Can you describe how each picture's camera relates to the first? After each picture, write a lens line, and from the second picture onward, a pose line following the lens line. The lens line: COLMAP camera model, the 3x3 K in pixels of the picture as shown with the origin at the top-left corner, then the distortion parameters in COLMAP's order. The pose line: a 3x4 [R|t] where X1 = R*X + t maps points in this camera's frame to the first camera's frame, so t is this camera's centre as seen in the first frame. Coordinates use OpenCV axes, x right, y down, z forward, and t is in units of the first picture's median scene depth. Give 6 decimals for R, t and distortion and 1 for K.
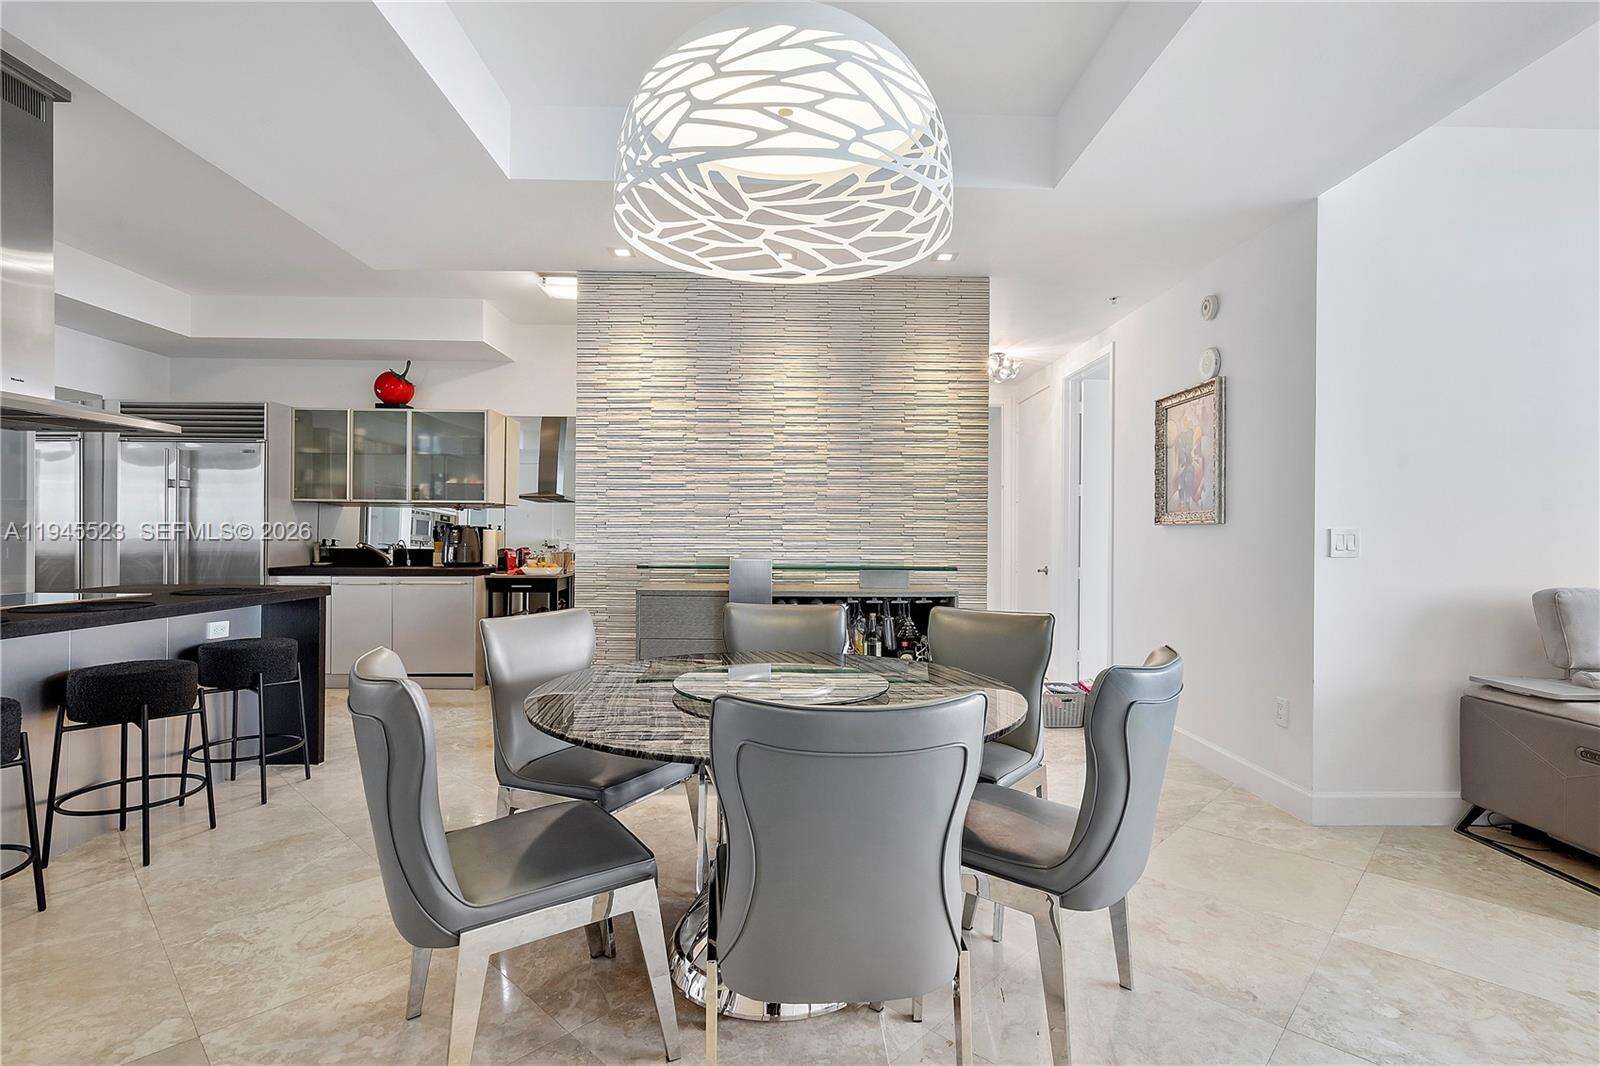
lens RADIAL K [[770.6, 0, 794.7], [0, 770.6, 538.4], [0, 0, 1]] dist [-0.001722, 0.000092]
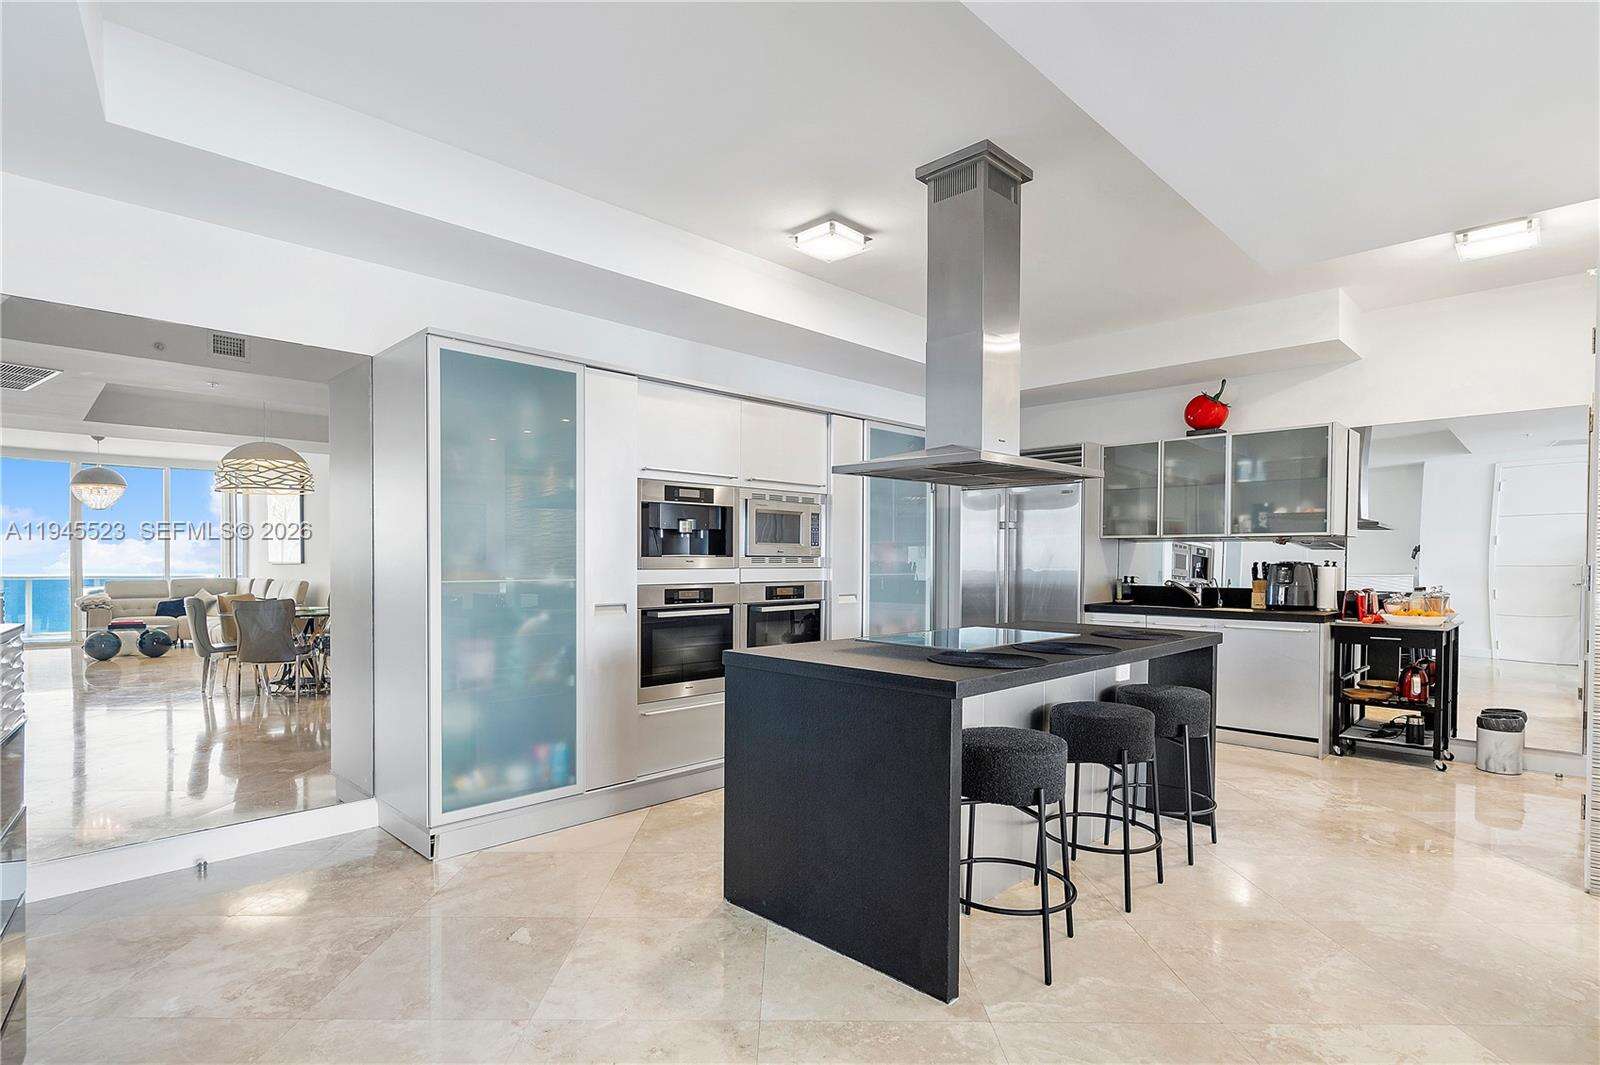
lens RADIAL K [[789.4, 0, 785.1], [0, 789.4, 568.5], [0, 0, 1]] dist [-0.000484, -0.000154]
pose [[0.697758, 0.003661, -0.716324, -0.203955], [-0.003896, 0.999992, 0.001316, -0.008800], [0.716322, 0.001872, 0.697767, -0.013818]]
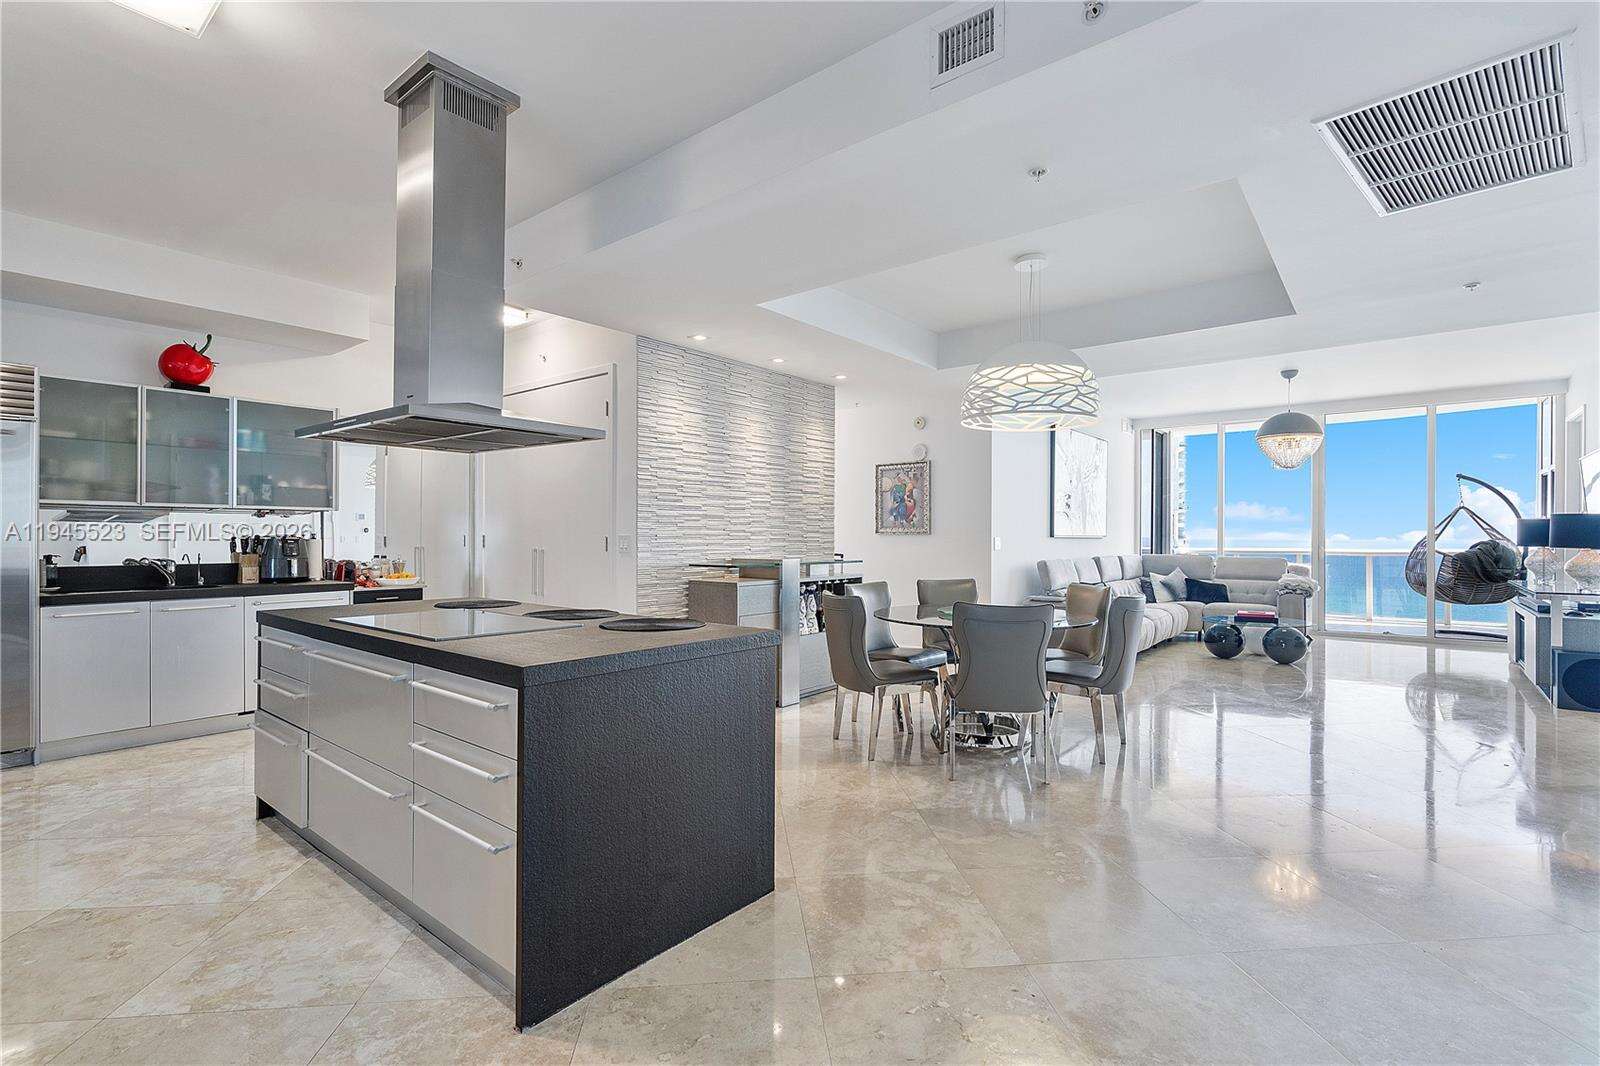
lens RADIAL K [[747.0, 0, 809.4], [0, 747.0, 534.2], [0, 0, 1]] dist [-0.003695, -0.000492]
pose [[0.644465, -0.004692, 0.764620, -0.725379], [0.006855, 0.999976, 0.000358, -0.014610], [-0.764603, 0.005011, 0.644482, 0.000491]]
